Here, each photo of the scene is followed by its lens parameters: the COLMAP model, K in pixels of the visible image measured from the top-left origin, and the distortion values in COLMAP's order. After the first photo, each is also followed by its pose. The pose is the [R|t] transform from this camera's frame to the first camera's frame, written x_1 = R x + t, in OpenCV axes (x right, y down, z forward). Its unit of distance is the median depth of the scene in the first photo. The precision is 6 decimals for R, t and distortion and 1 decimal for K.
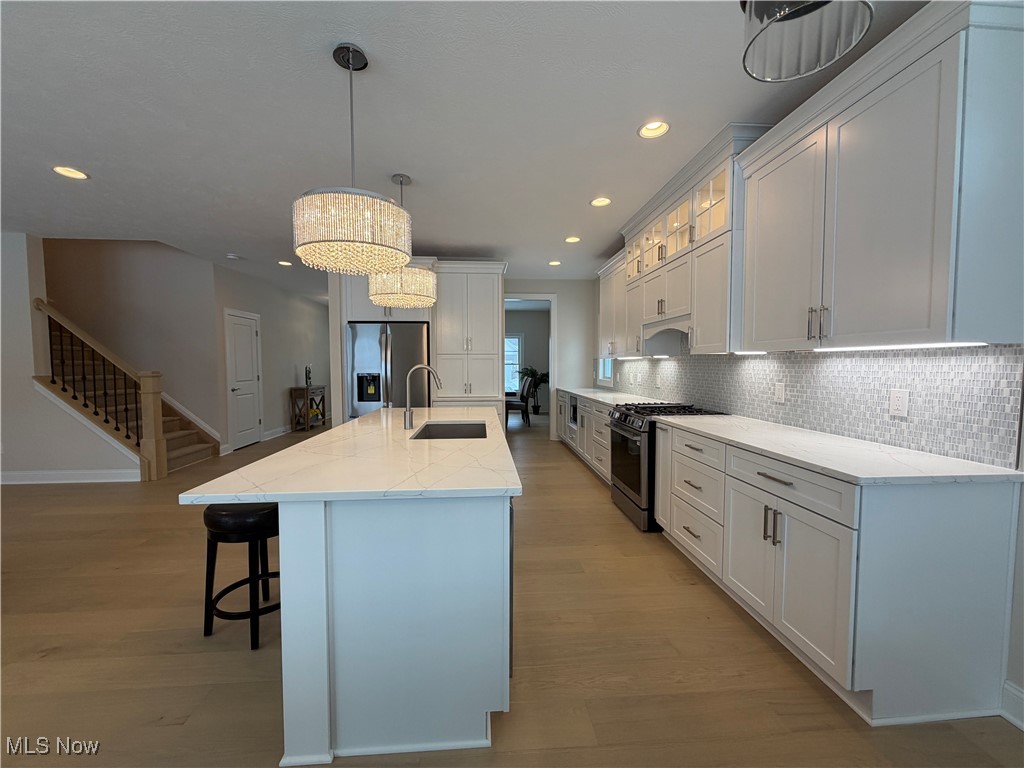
lens RADIAL K [[405.5, 0, 510.5], [0, 405.5, 386.1], [0, 0, 1]] dist [0.000399, -0.000164]
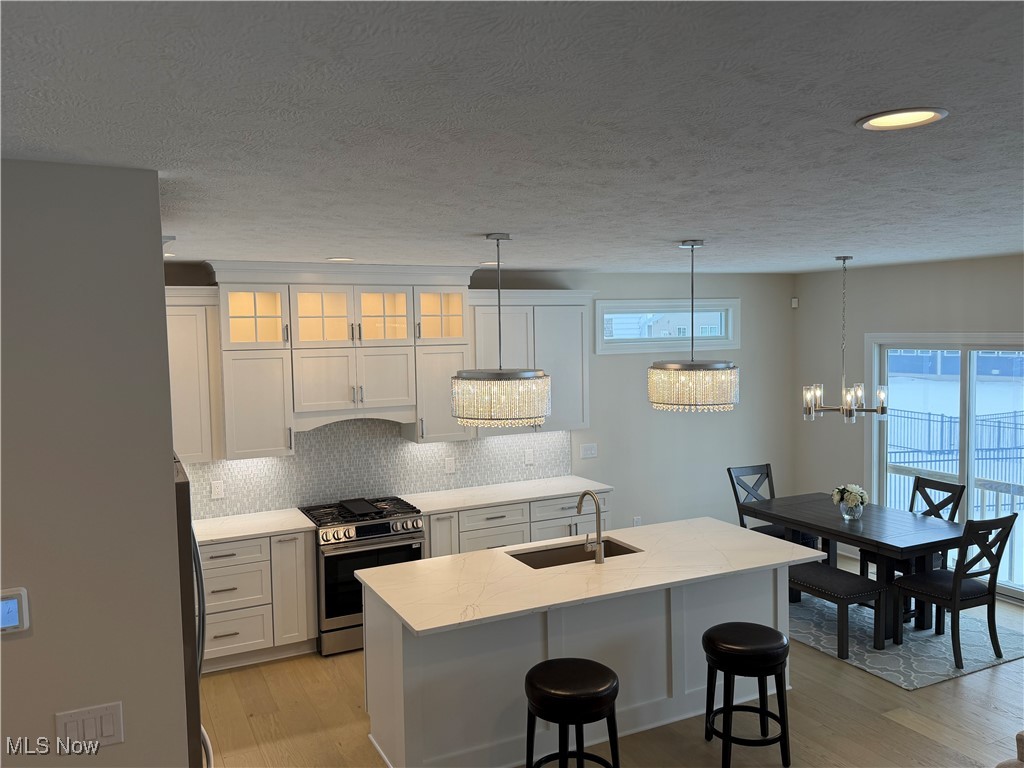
lens RADIAL K [[815.5, 0, 517.7], [0, 815.5, 382.6], [0, 0, 1]] dist [0.154832, -0.280164]
pose [[-0.380369, -0.049596, 0.923504, -1.827584], [0.070662, 0.994084, 0.082491, -0.451442], [-0.922132, 0.096633, -0.374614, 1.784059]]
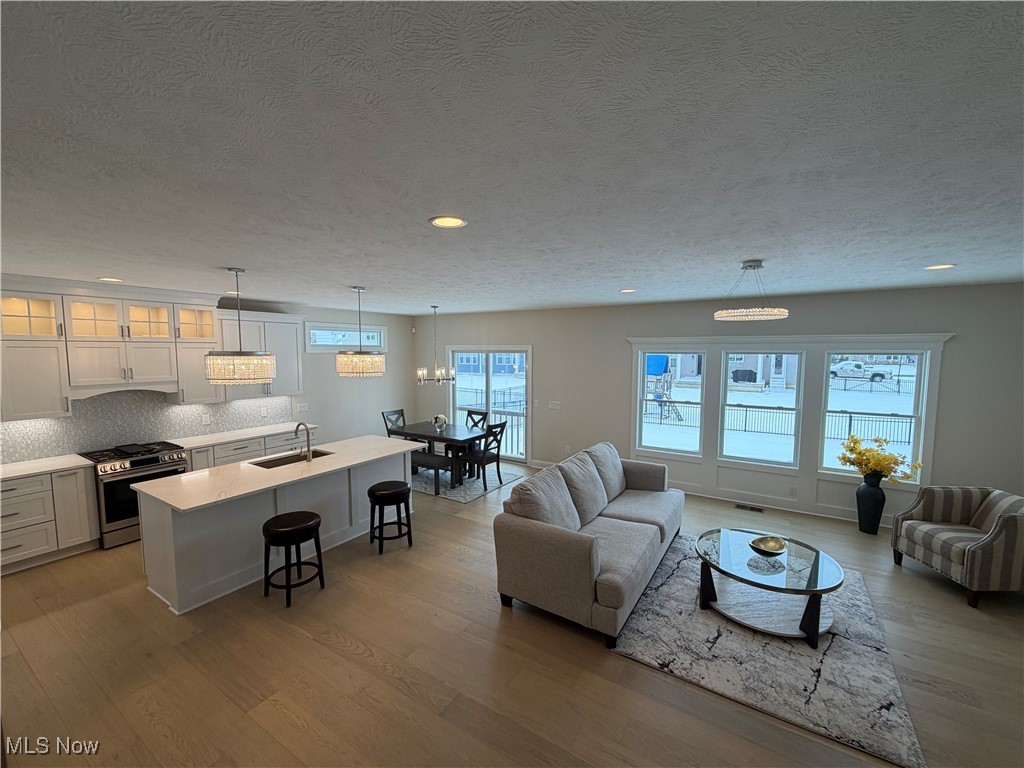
lens RADIAL K [[424.7, 0, 513.0], [0, 424.7, 386.2], [0, 0, 1]] dist [0.000356, -0.000123]
pose [[-0.803852, -0.048429, 0.592855, -1.880319], [0.033623, 0.991387, 0.126575, -0.377534], [-0.593879, 0.121681, -0.795300, 1.803106]]
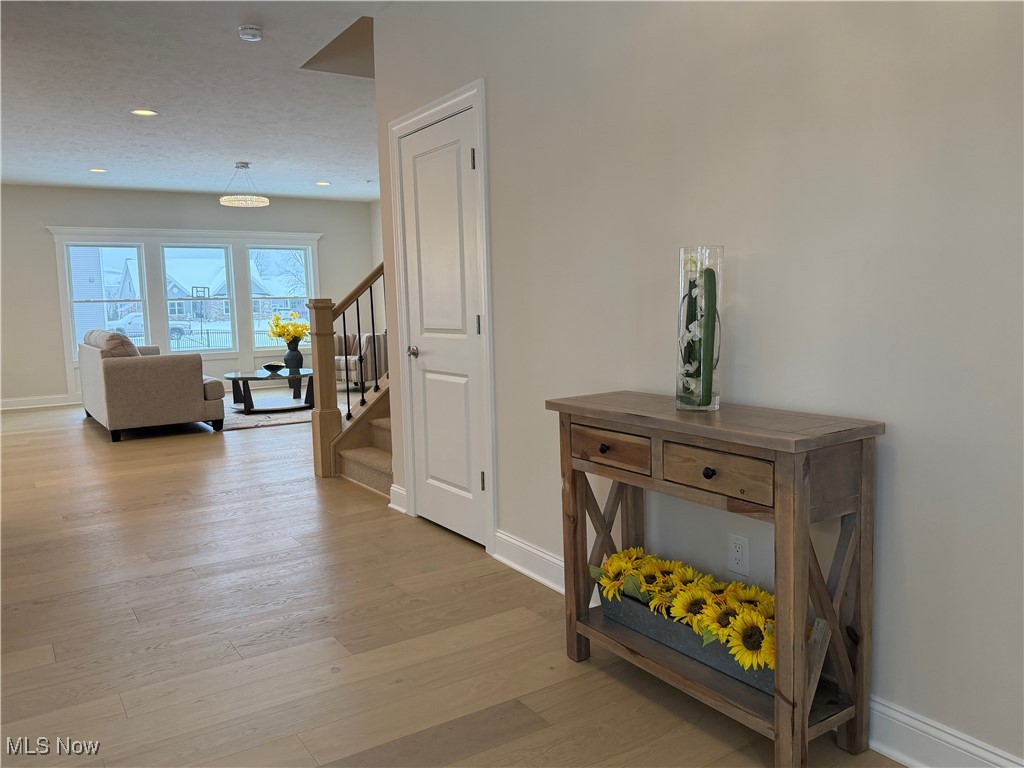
lens RADIAL K [[779.9, 0, 512.0], [0, 779.9, 384.0], [0, 0, 1]] dist [0.003984, 0.000833]
pose [[-0.873351, 0.077766, -0.480844, -1.020307], [0.002960, 0.988002, 0.154411, -0.147881], [0.487083, 0.133432, -0.863102, 3.838485]]
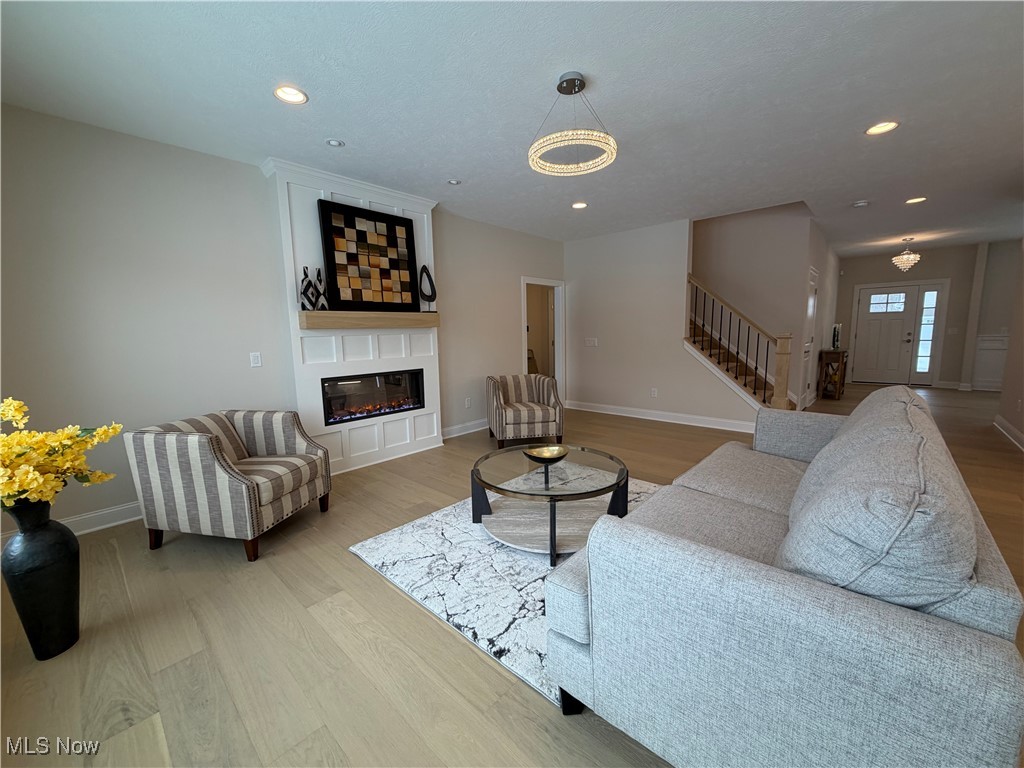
lens RADIAL K [[405.5, 0, 510.5], [0, 405.5, 386.1], [0, 0, 1]] dist [0.000399, -0.000164]
pose [[0.680903, 0.093391, -0.726394, -1.075422], [-0.024251, 0.994167, 0.105086, 0.013701], [0.731972, -0.053937, 0.679197, -0.402094]]
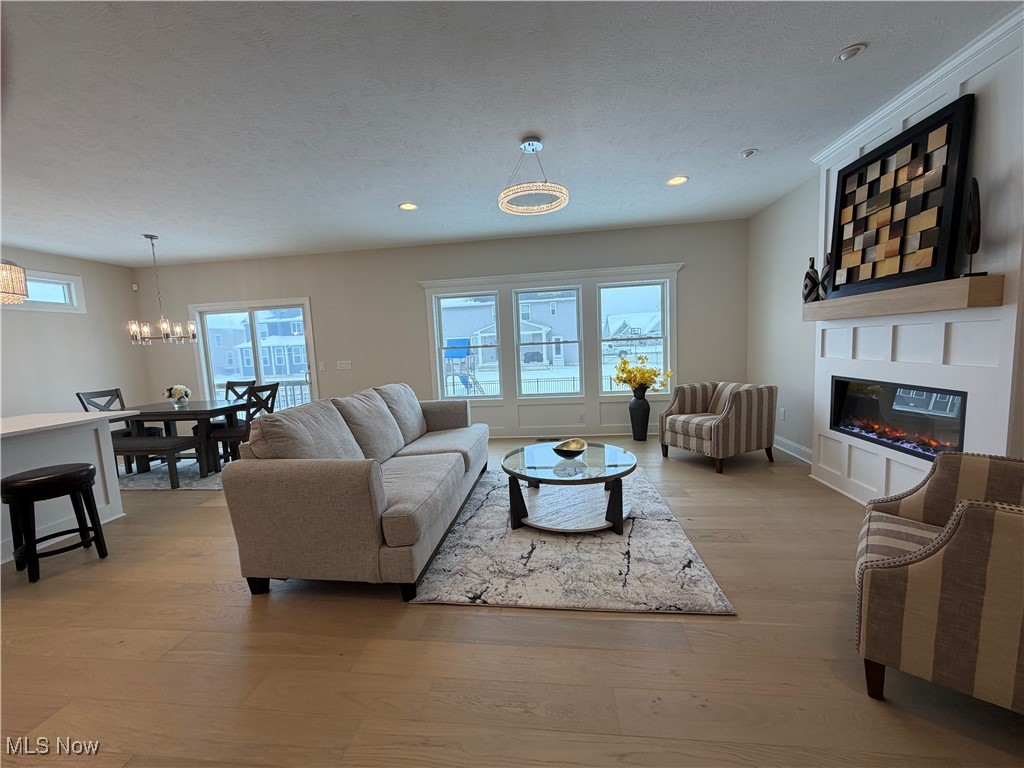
lens RADIAL K [[405.5, 0, 510.5], [0, 405.5, 386.1], [0, 0, 1]] dist [0.000399, -0.000164]
pose [[-0.980338, 0.031922, 0.194726, -1.826346], [0.062560, 0.986200, 0.153286, -0.072280], [-0.187145, 0.162454, -0.968806, 1.518089]]
